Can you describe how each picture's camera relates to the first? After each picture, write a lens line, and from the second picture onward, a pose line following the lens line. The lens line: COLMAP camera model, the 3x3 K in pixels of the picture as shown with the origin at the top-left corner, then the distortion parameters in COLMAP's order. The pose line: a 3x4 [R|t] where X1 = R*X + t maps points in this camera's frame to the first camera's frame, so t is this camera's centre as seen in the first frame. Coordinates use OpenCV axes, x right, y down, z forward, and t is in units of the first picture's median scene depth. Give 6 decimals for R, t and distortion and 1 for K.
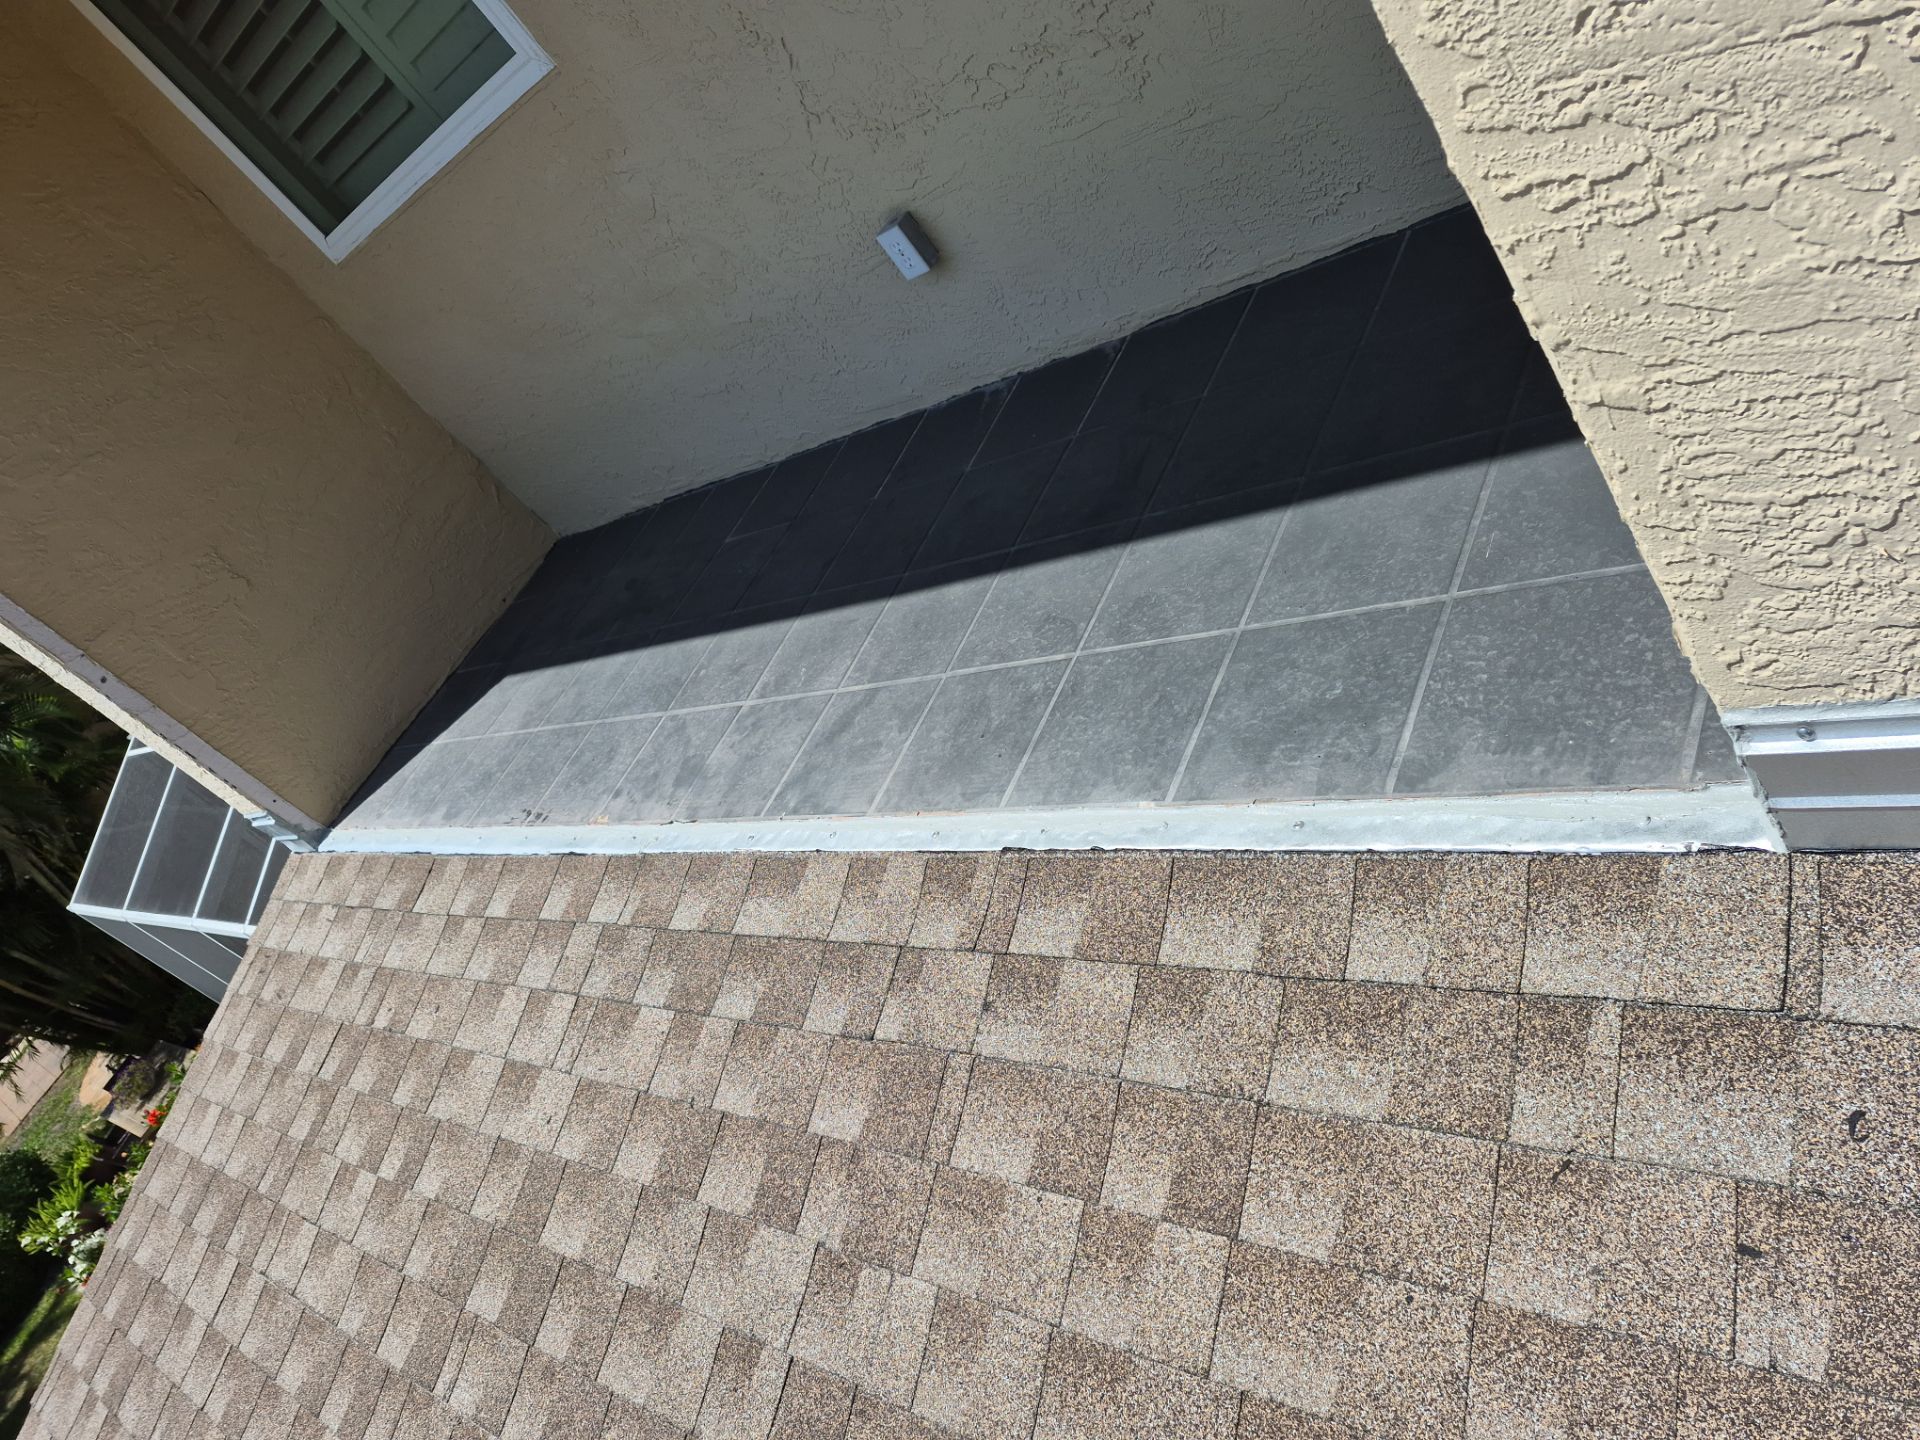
lens RADIAL K [[1324.6, 0, 951.8], [0, 1324.6, 724.4], [0, 0, 1]] dist [0.079367, -0.085976]
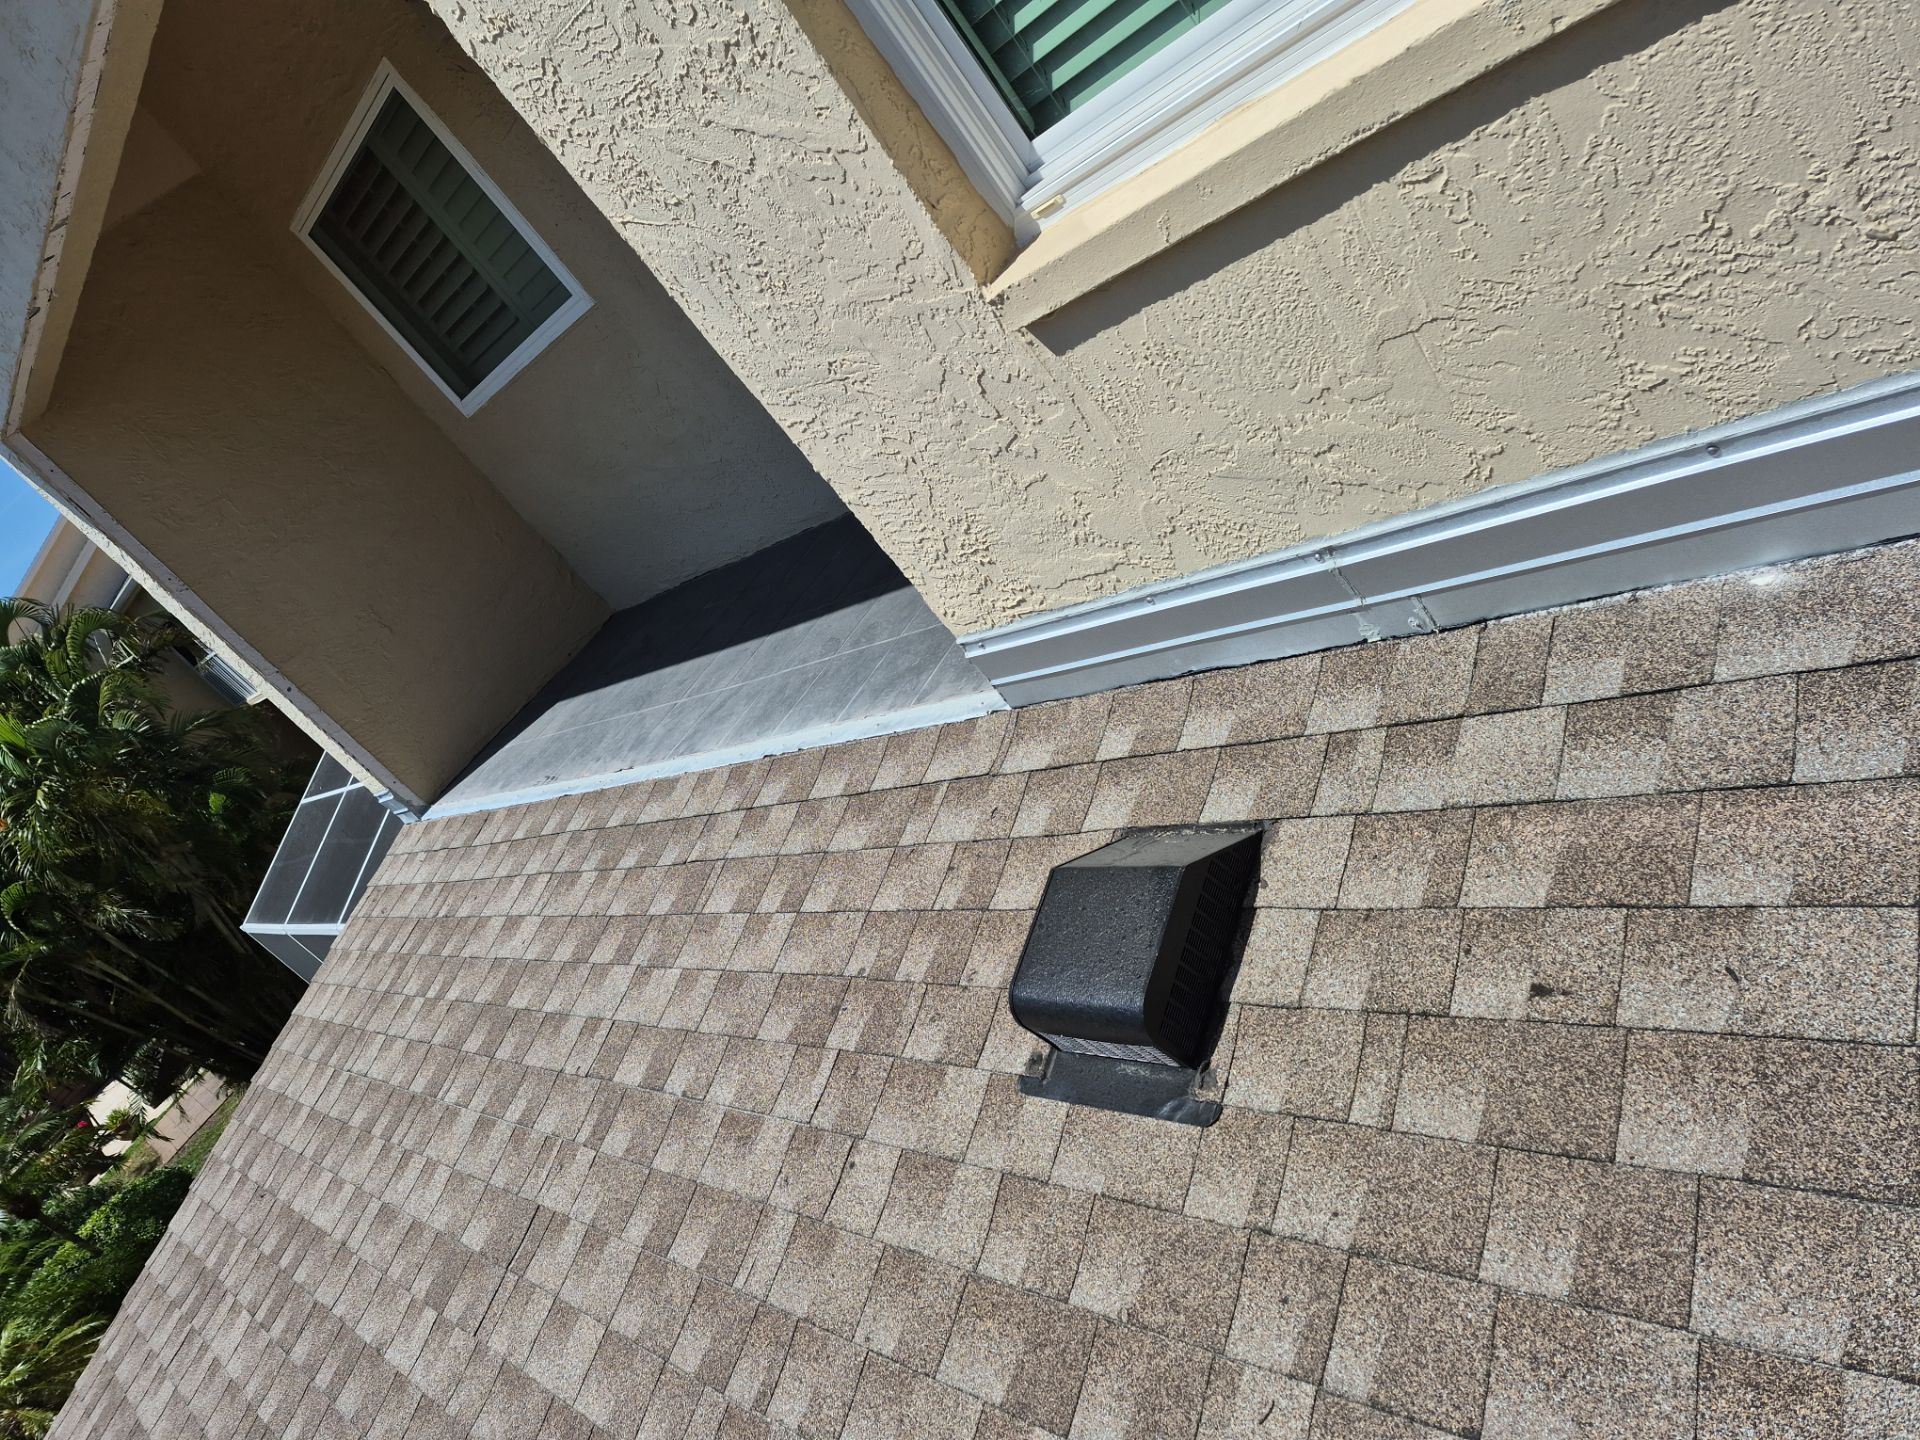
lens RADIAL K [[1324.6, 0, 955.8], [0, 1324.6, 713.2], [0, 0, 1]] dist [0.079367, -0.085976]
pose [[0.993967, 0.037569, -0.103042, 0.492923], [-0.048229, 0.993512, -0.102994, 0.216244], [0.098504, 0.107342, 0.989330, -0.755318]]
